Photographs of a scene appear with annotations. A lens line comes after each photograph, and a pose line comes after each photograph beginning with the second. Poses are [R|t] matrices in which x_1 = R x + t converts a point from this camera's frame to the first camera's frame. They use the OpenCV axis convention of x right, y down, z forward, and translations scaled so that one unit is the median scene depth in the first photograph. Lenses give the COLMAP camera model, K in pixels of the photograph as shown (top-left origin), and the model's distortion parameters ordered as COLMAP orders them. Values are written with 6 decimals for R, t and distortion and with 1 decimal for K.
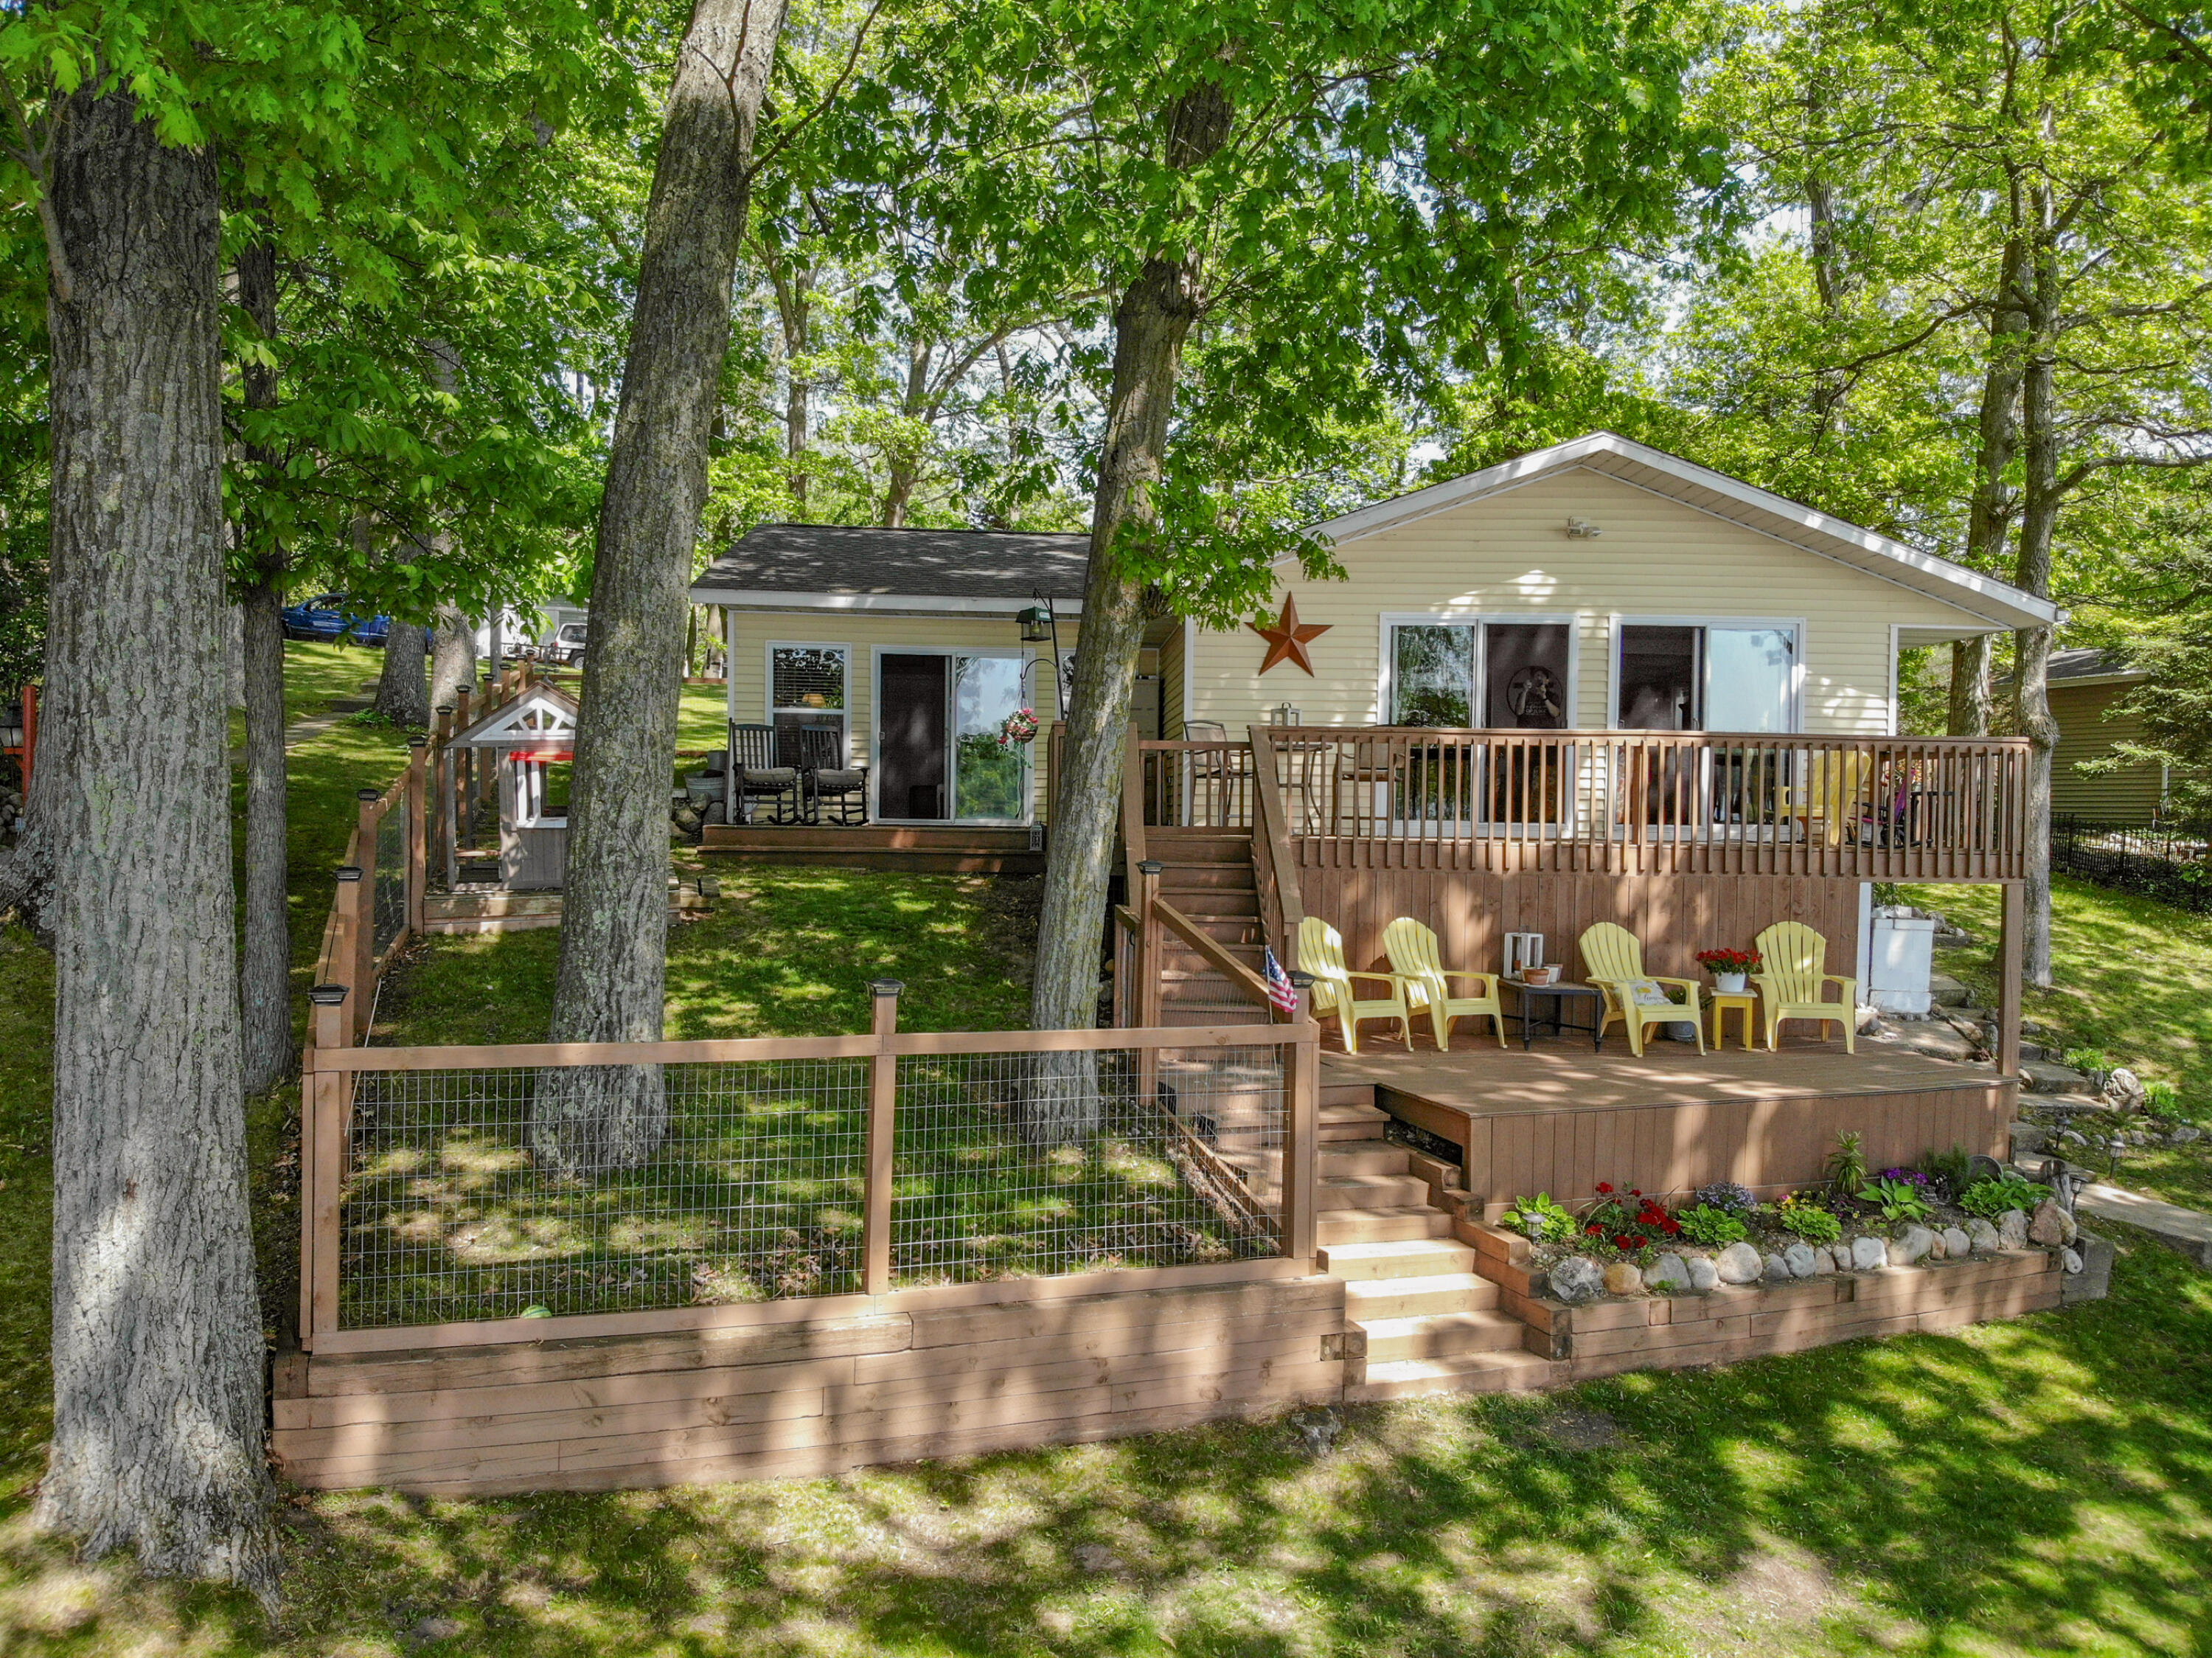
lens RADIAL K [[1745.4, 0, 1069.8], [0, 1745.4, 783.5], [0, 0, 1]] dist [0.022428, -0.097254]
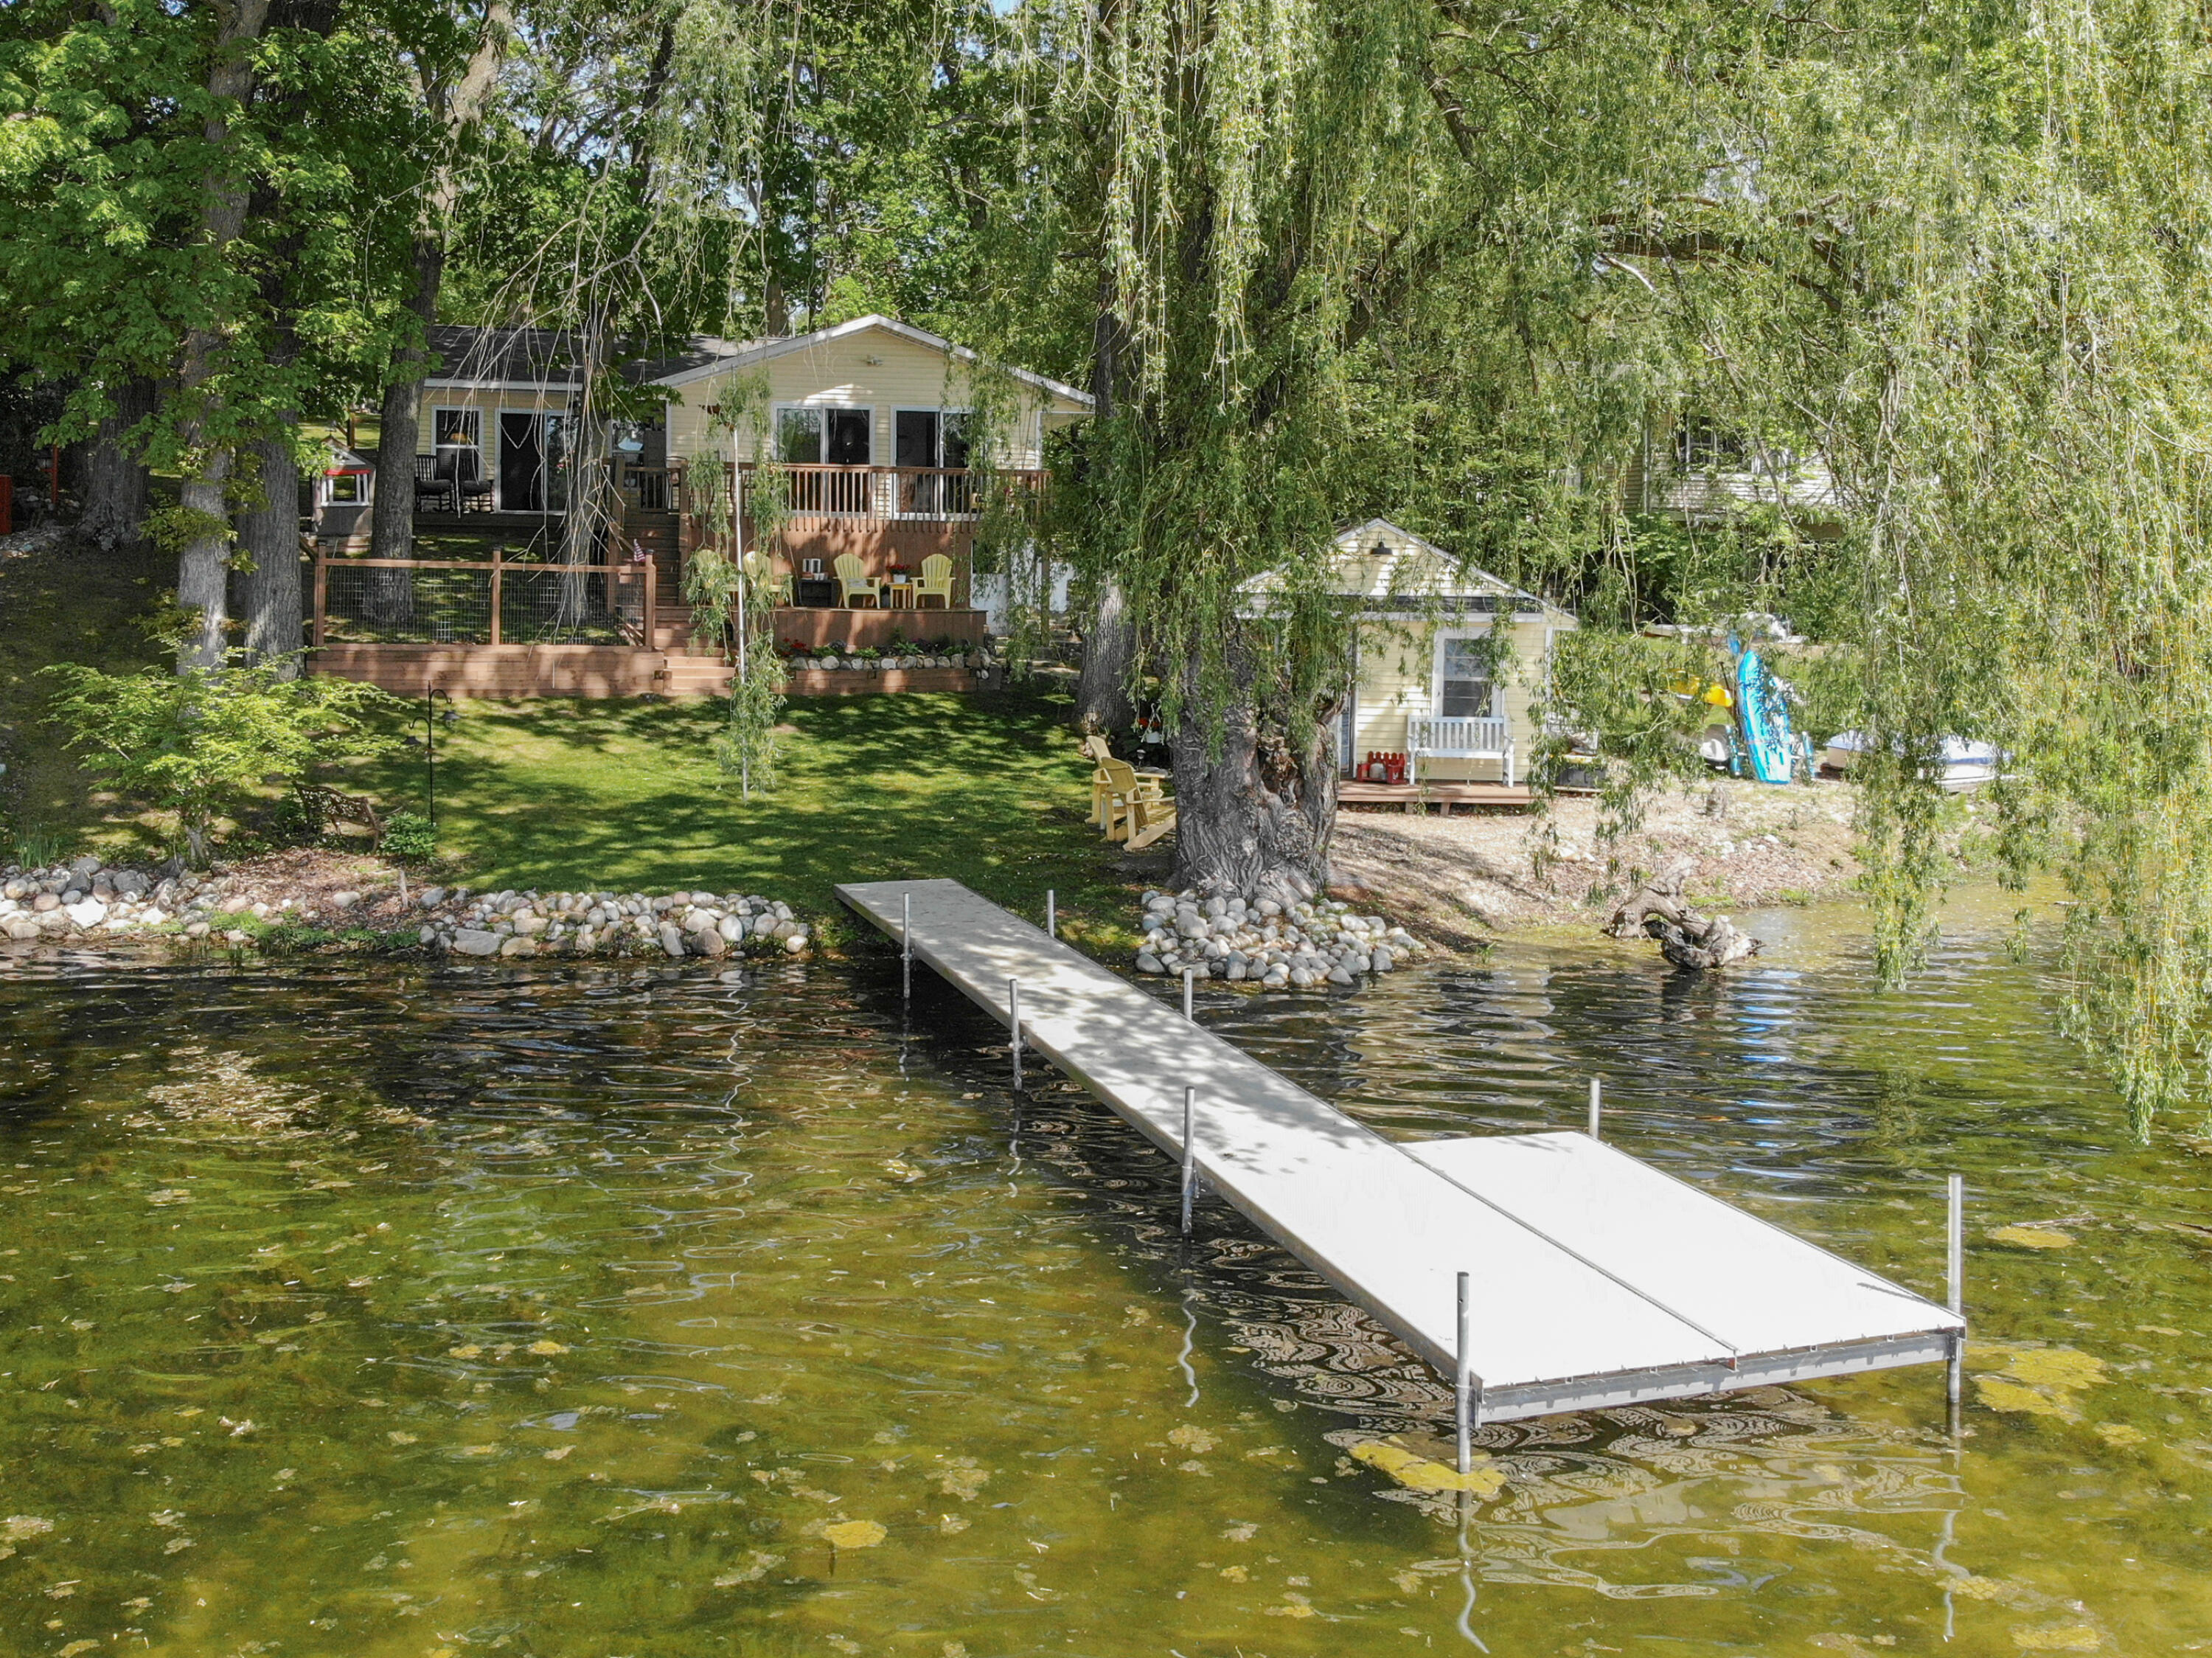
lens RADIAL K [[2075.6, 0, 1106.2], [0, 2075.6, 819.7], [0, 0, 1]] dist [0.018191, 0.000000]
pose [[0.988678, -0.020659, 0.148622, 0.240935], [0.000132, 0.990597, 0.136813, 0.056354], [-0.150051, -0.135245, 0.979384, -1.681762]]
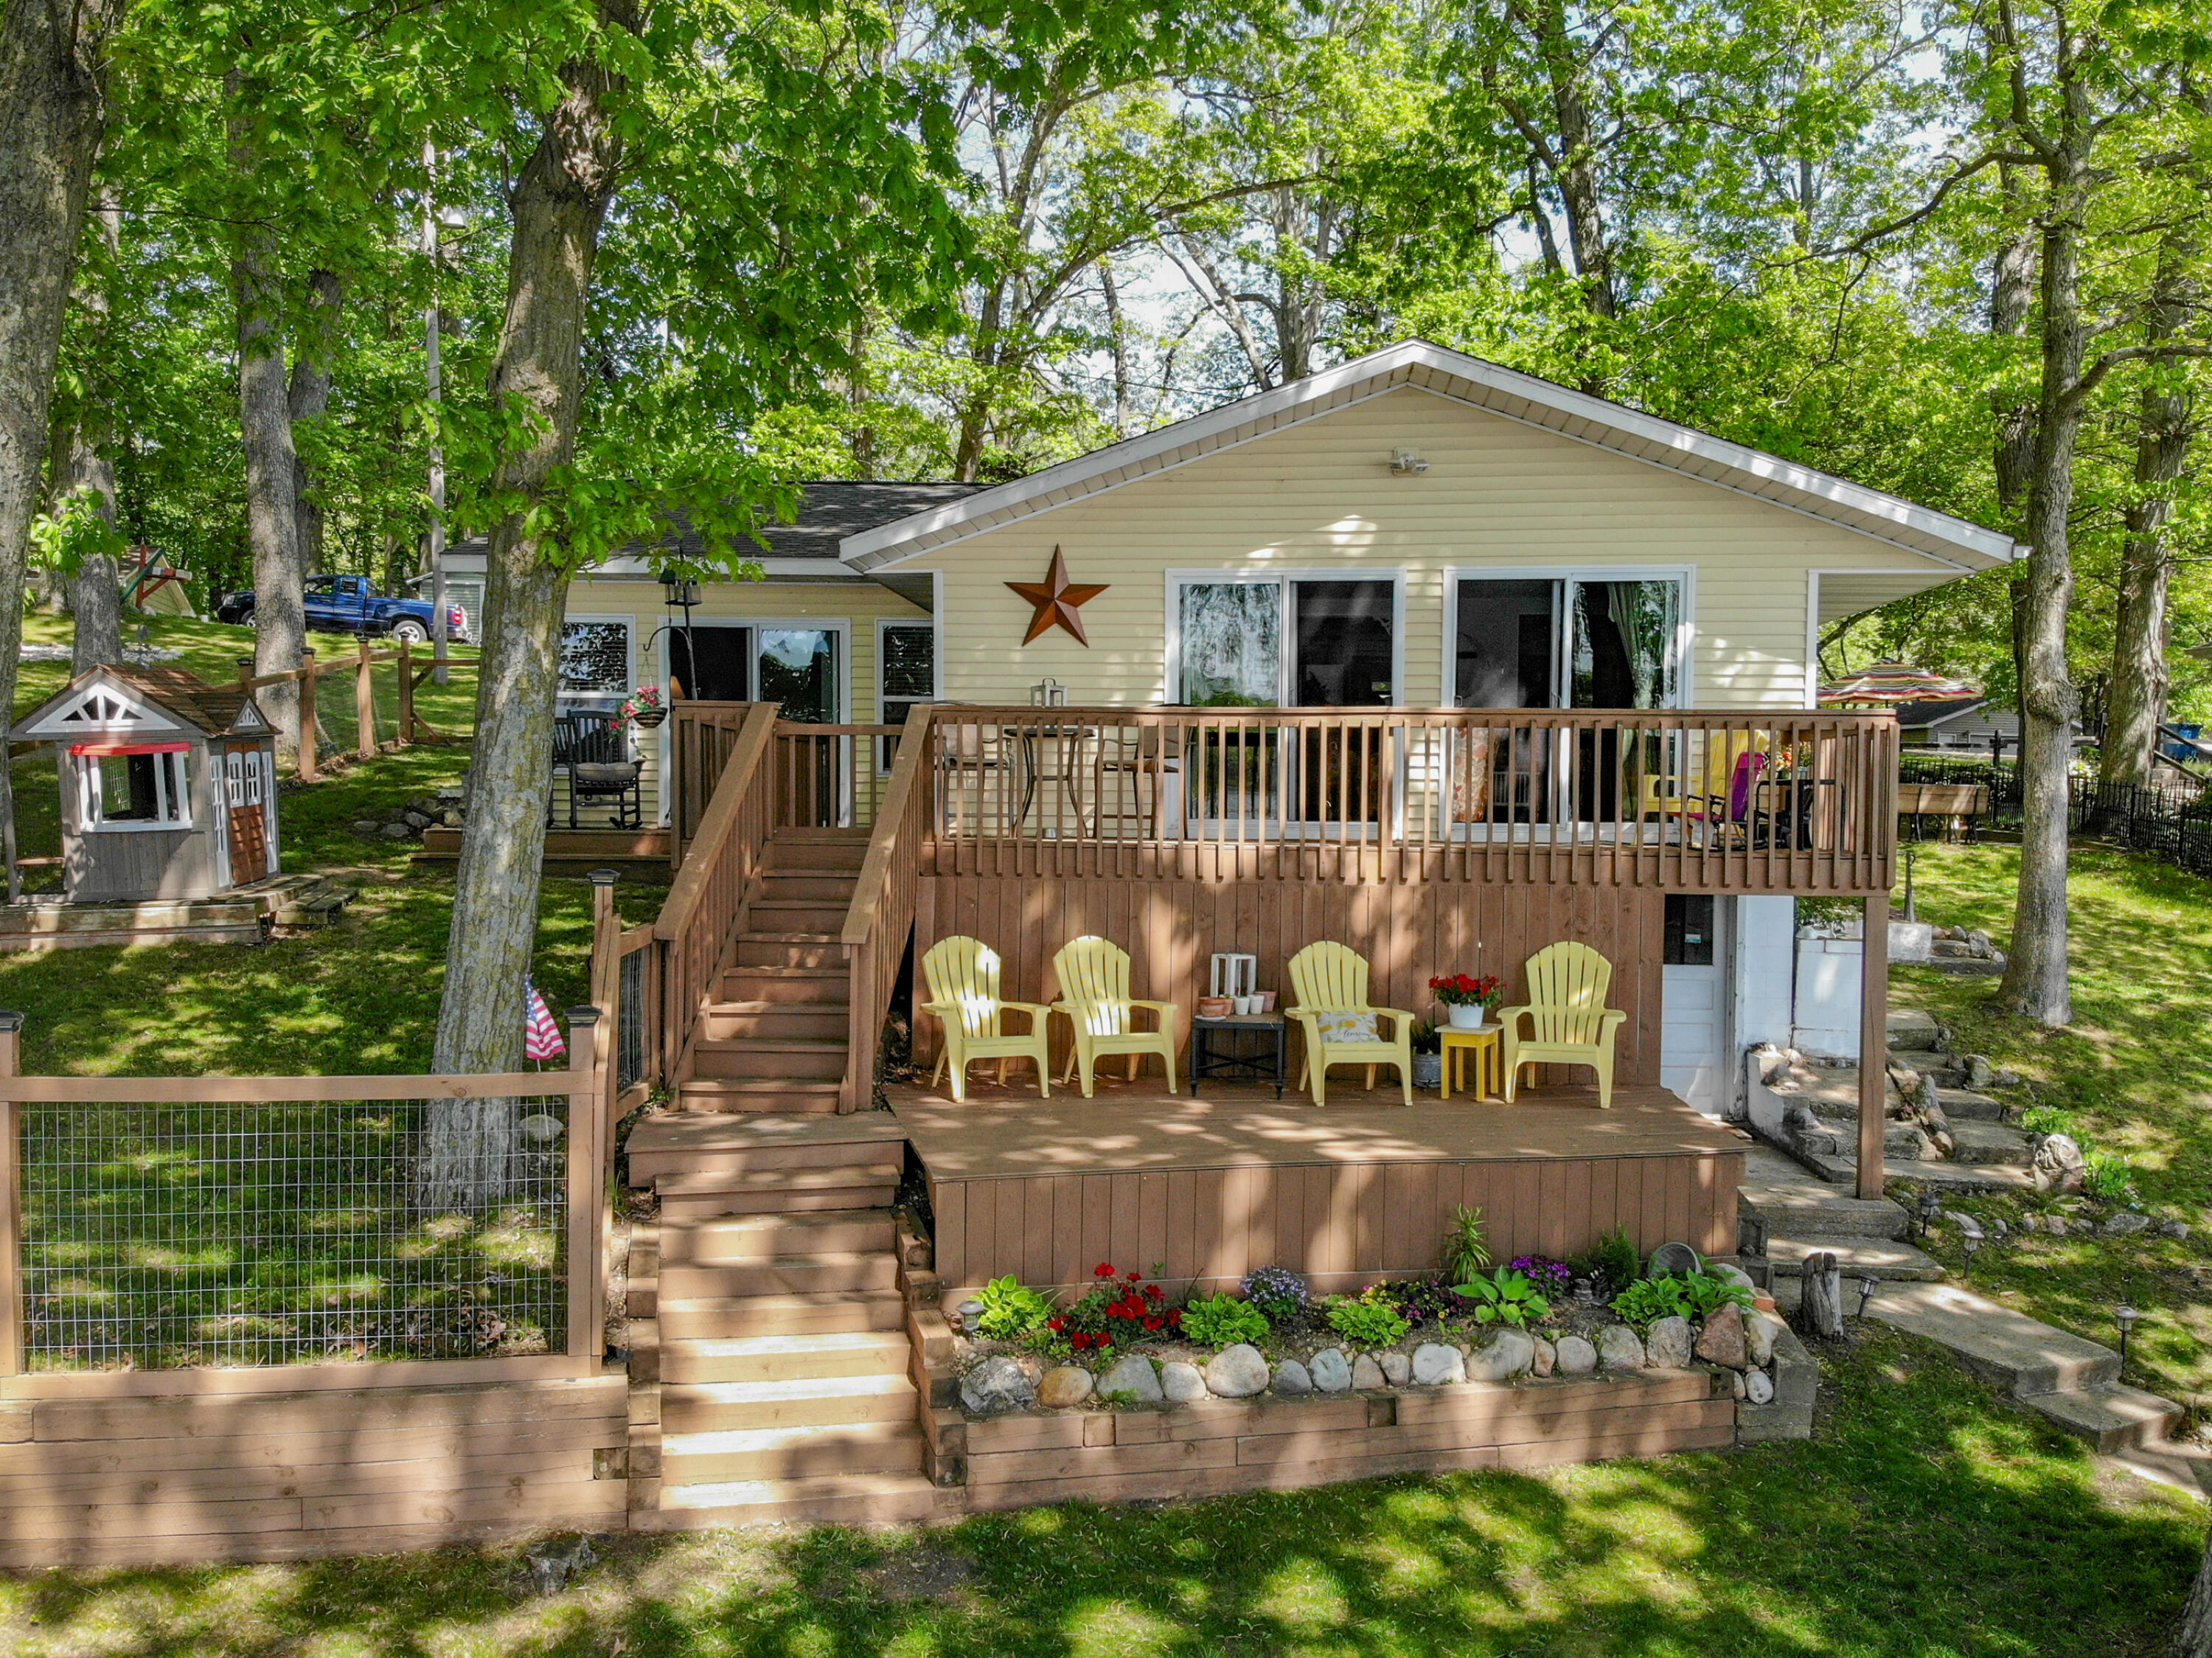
lens RADIAL K [[1971.8, 0, 1095.9], [0, 1971.8, 818.9], [0, 0, 1]] dist [0.045009, -0.069963]
pose [[0.992278, -0.004463, -0.123953, 0.323741], [0.006767, 0.999812, 0.018167, 0.004493], [0.123849, -0.018866, 0.992122, 0.076969]]
